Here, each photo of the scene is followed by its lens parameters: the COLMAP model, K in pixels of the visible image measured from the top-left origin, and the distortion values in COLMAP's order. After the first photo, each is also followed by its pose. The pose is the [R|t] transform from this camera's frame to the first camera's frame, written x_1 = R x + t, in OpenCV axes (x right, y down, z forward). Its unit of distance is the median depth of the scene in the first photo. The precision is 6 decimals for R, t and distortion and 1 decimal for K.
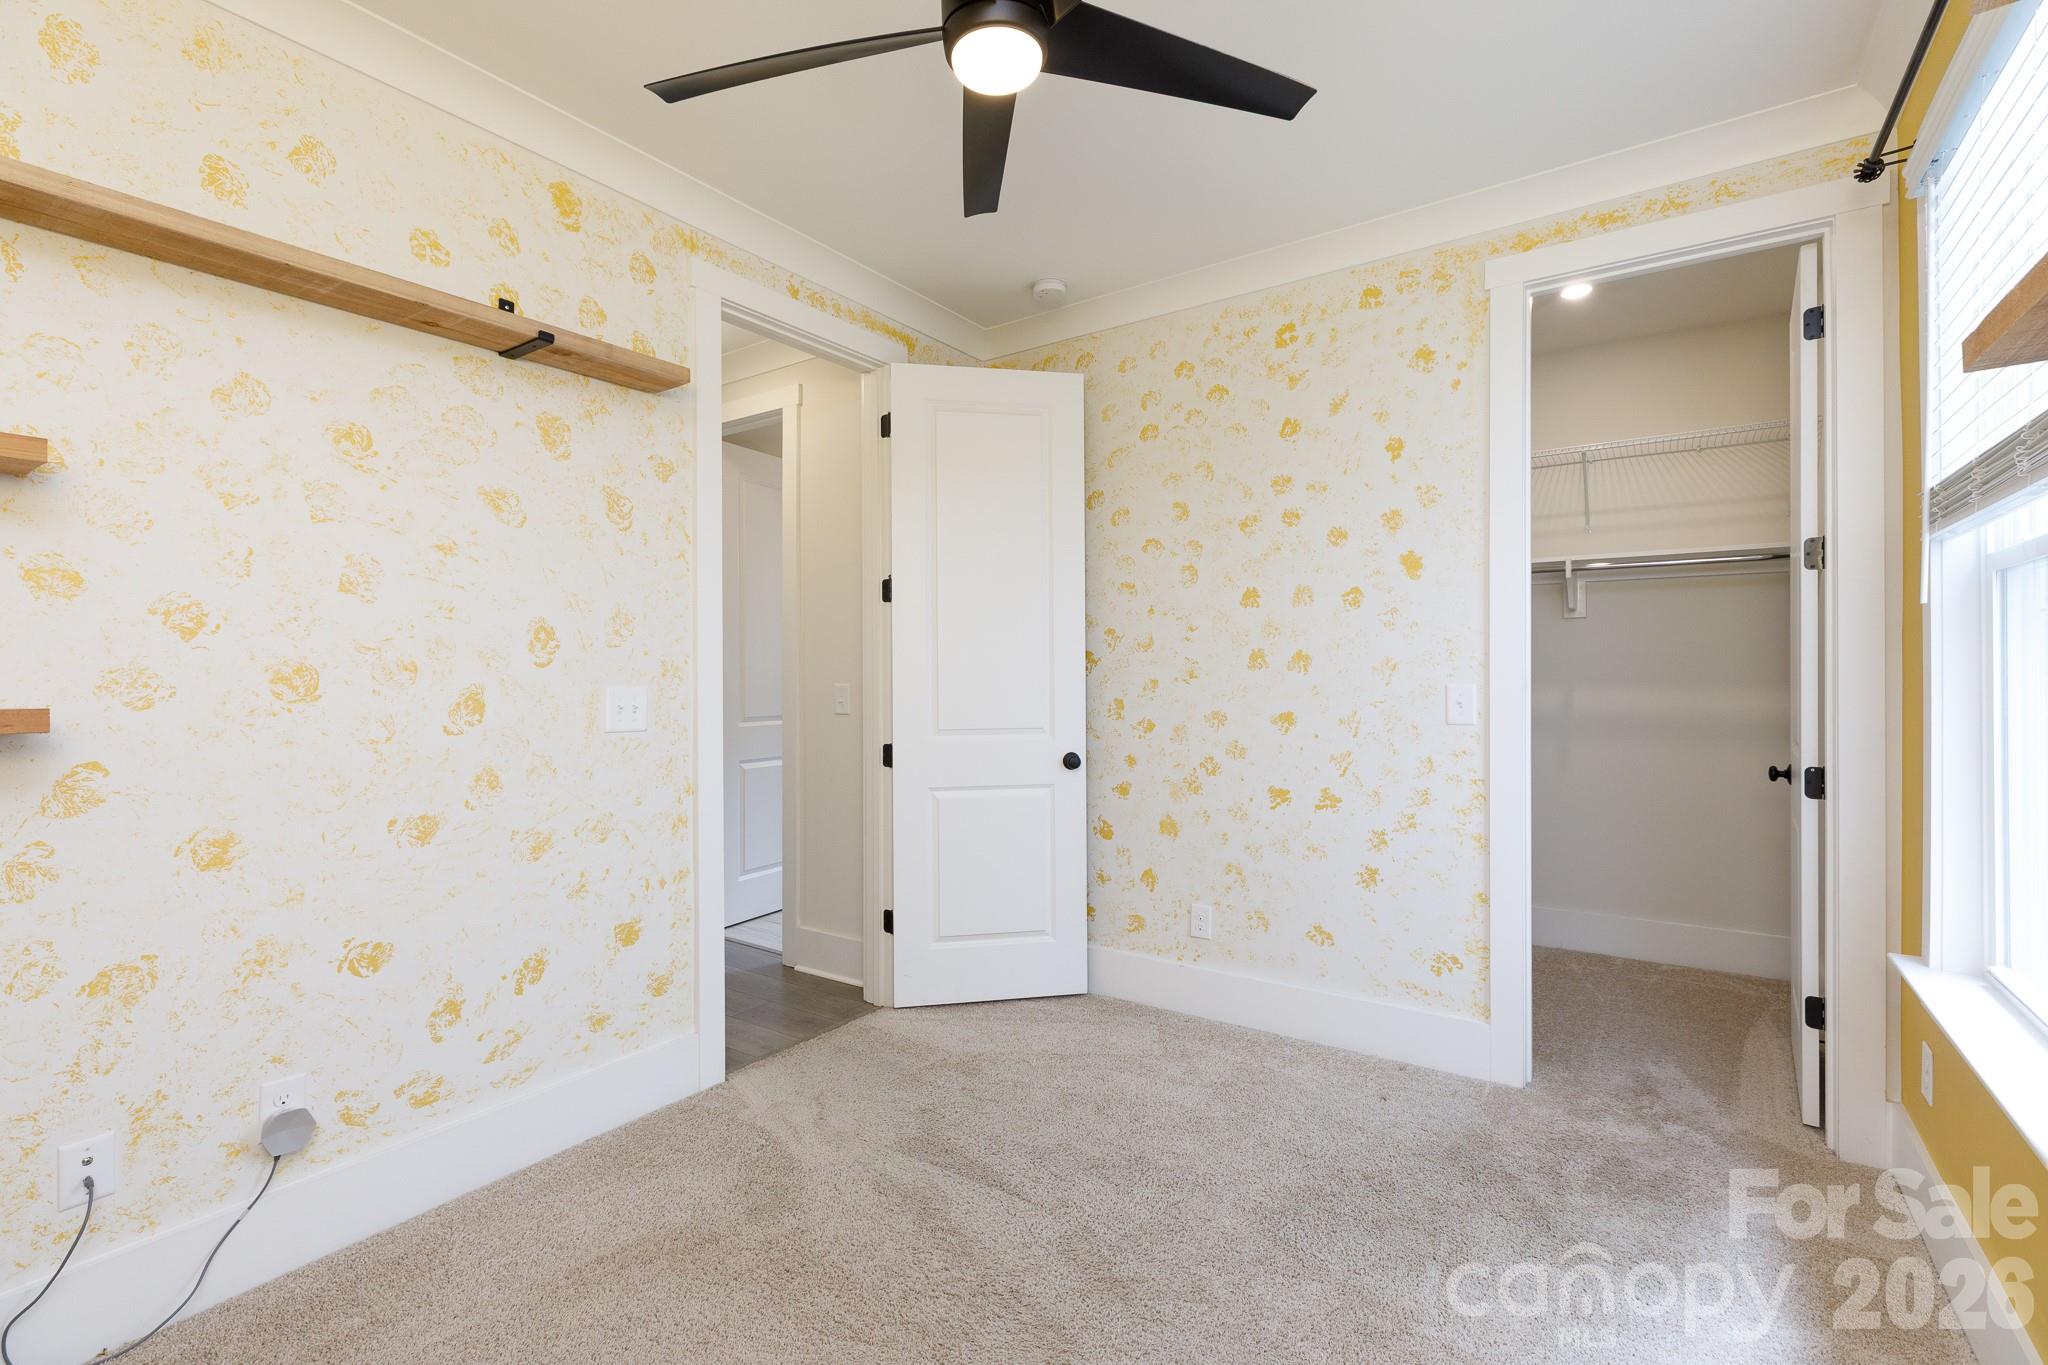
lens RADIAL K [[916.7, 0, 1019.7], [0, 916.7, 665.0], [0, 0, 1]] dist [0.004057, -0.000101]
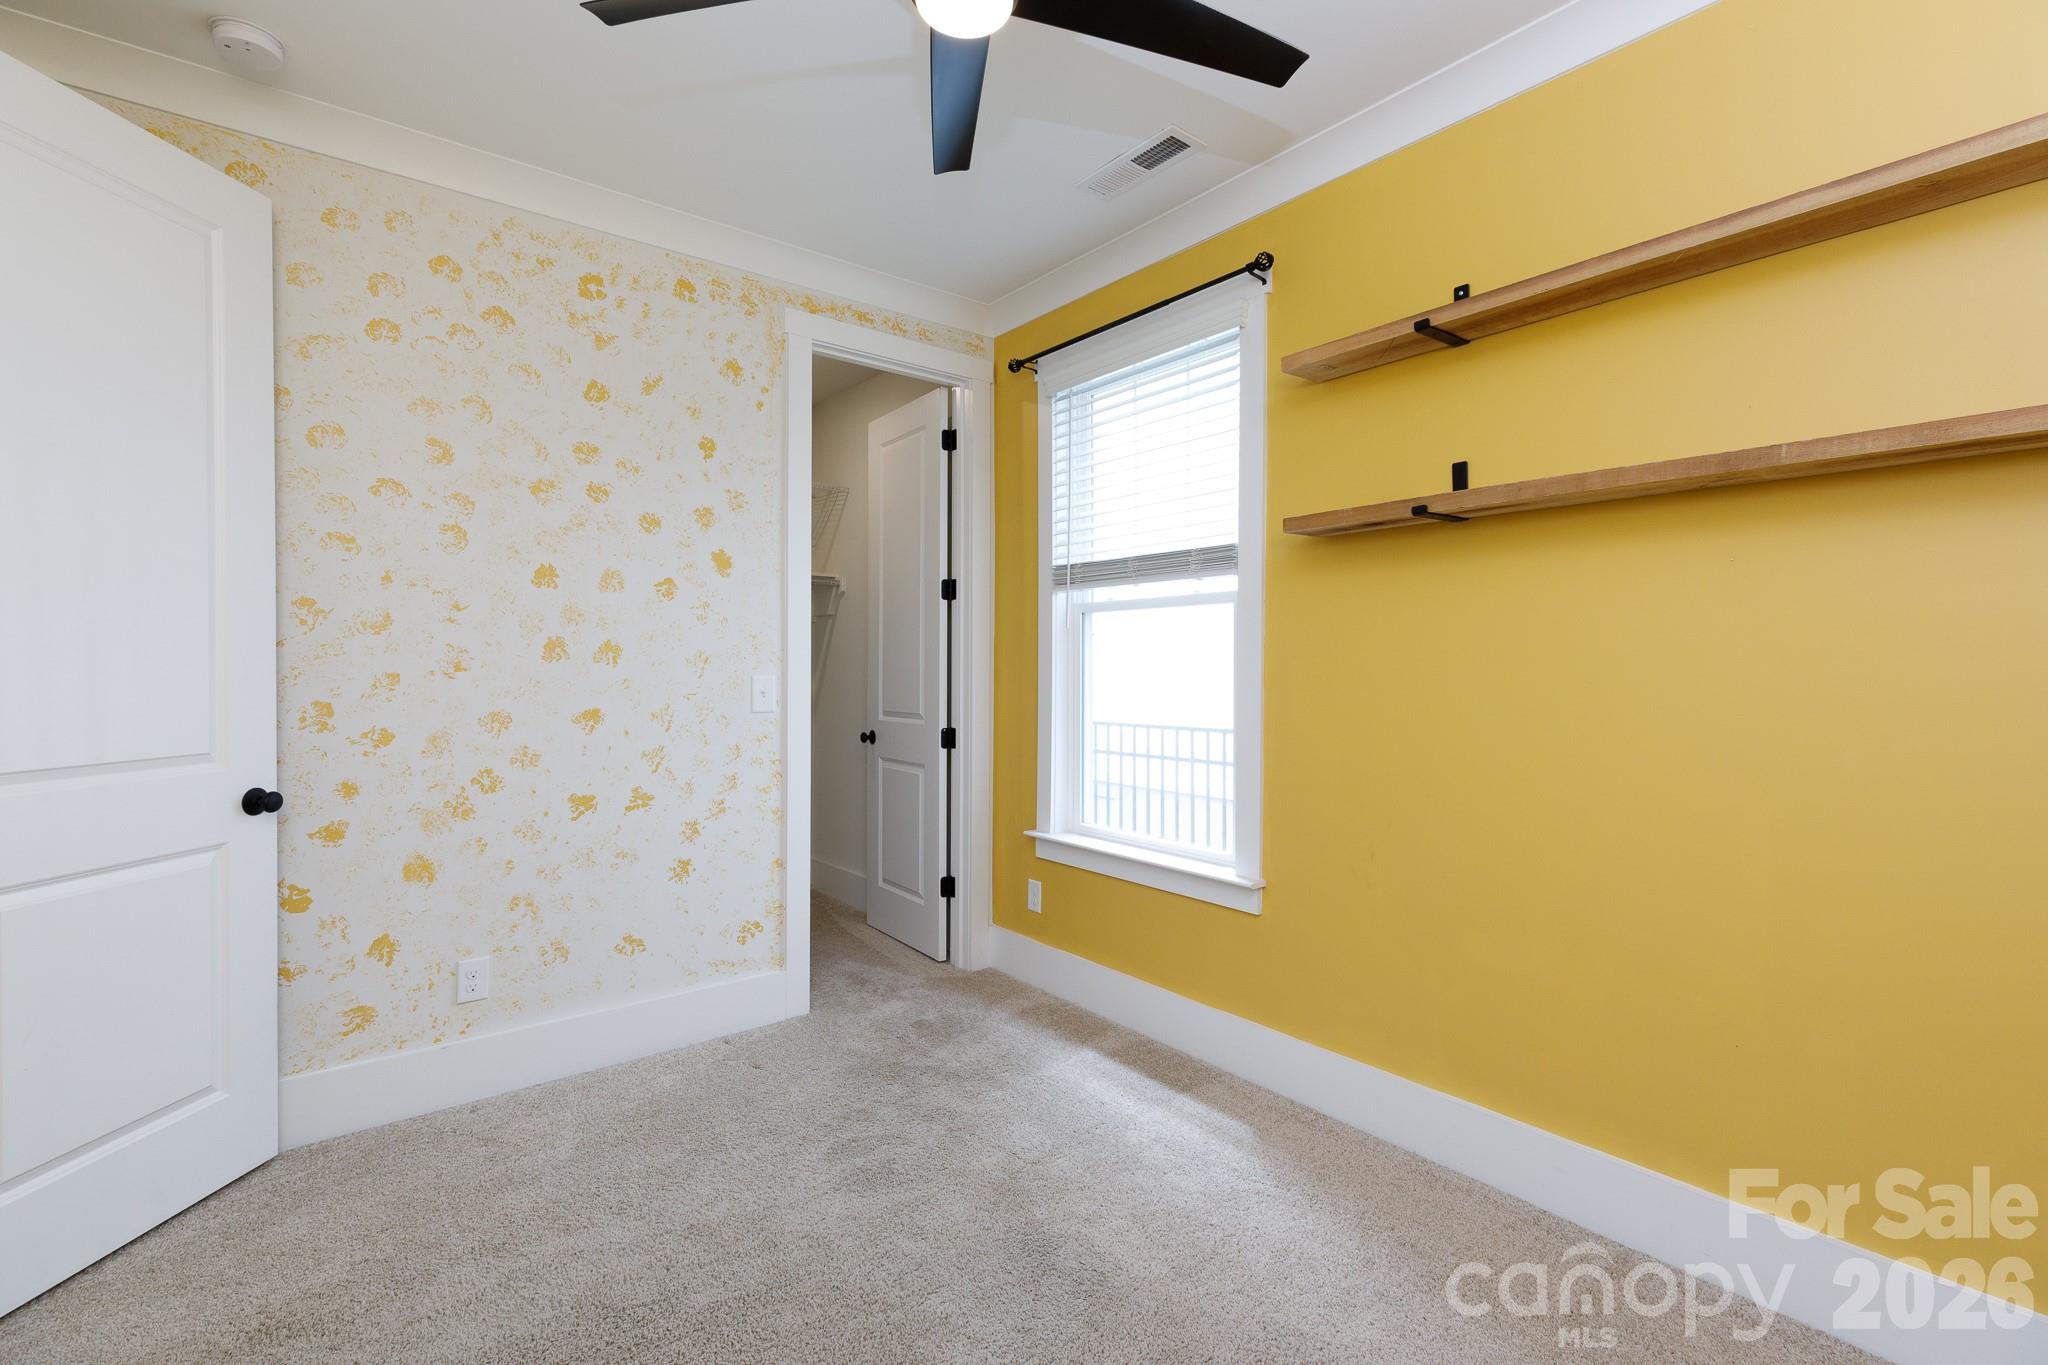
lens RADIAL K [[916.7, 0, 1038.1], [0, 916.7, 663.6], [0, 0, 1]] dist [0.004057, -0.000101]
pose [[0.276833, 0.006190, 0.960898, -0.494666], [-0.012705, 0.999915, -0.002781, 0.004666], [-0.960834, -0.011439, 0.276888, 0.368068]]
